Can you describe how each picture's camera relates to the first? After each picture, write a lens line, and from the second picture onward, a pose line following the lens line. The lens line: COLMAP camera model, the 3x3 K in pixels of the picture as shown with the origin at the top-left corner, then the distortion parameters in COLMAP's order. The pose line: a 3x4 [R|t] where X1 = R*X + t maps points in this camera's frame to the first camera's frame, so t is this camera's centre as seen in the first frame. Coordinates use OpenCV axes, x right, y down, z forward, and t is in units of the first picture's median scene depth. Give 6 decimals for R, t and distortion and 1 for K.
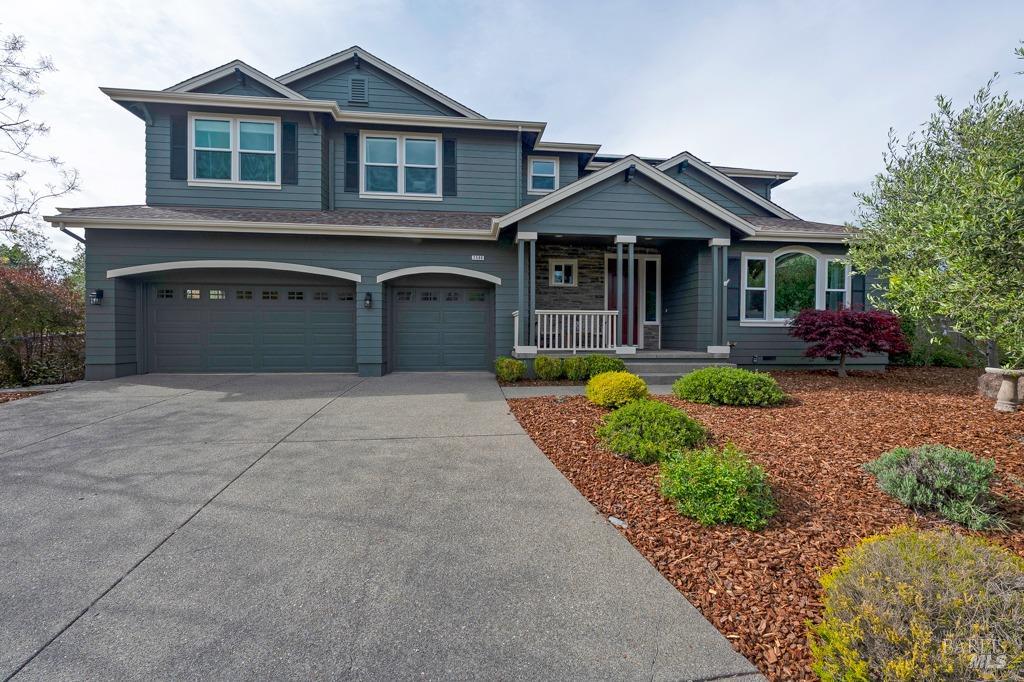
lens RADIAL K [[407.2, 0, 511.2], [0, 407.2, 339.1], [0, 0, 1]] dist [-0.001013, 0.000291]
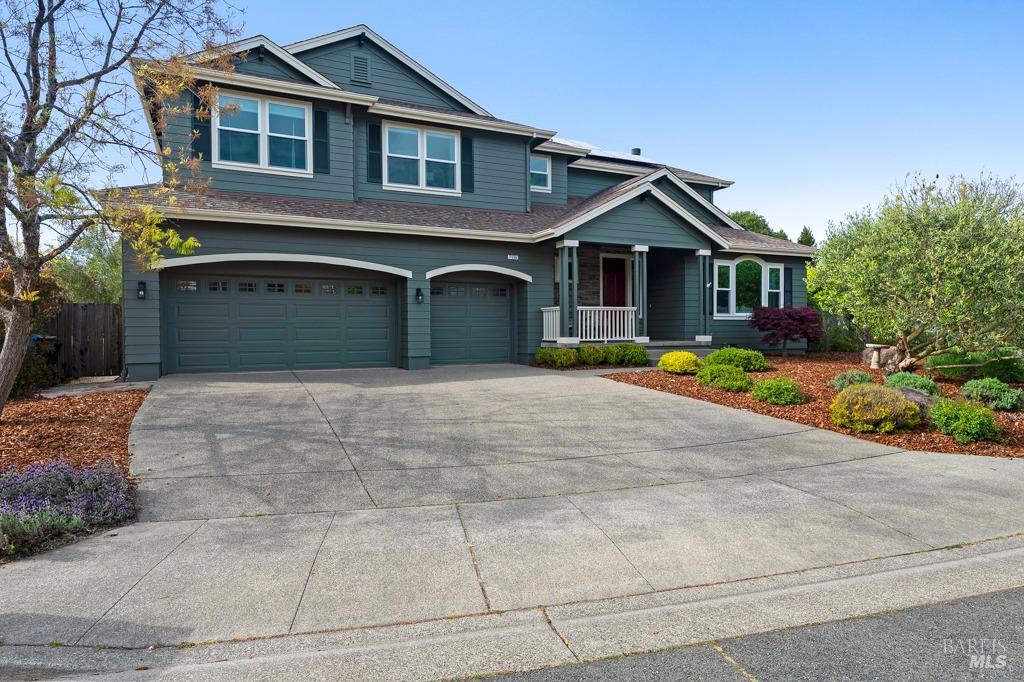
lens RADIAL K [[613.2, 0, 512.0], [0, 613.2, 341.0], [0, 0, 1]] dist [0.013288, 0.000597]
pose [[0.940607, -0.014724, 0.339178, -0.703029], [0.014152, 0.999891, 0.004161, 0.018277], [-0.339203, 0.000886, 0.940713, -0.588196]]
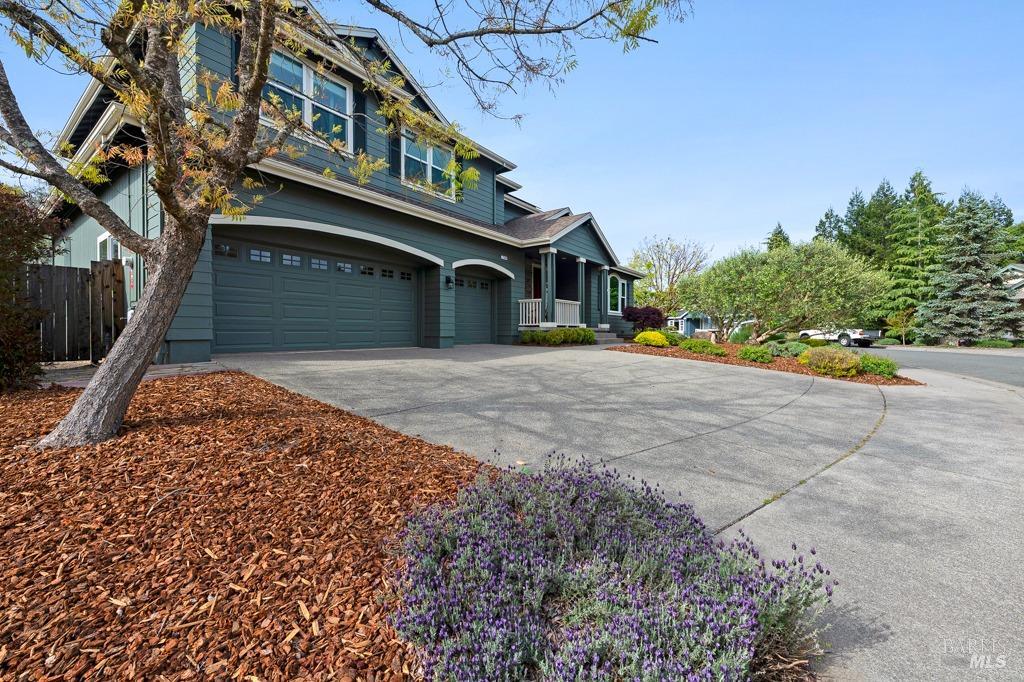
lens RADIAL K [[407.2, 0, 511.2], [0, 407.2, 339.1], [0, 0, 1]] dist [-0.001013, 0.000291]
pose [[0.669386, -0.017043, 0.742719, -1.175813], [0.012340, 0.999854, 0.011821, 0.059508], [-0.742812, 0.001252, 0.669498, 0.085723]]
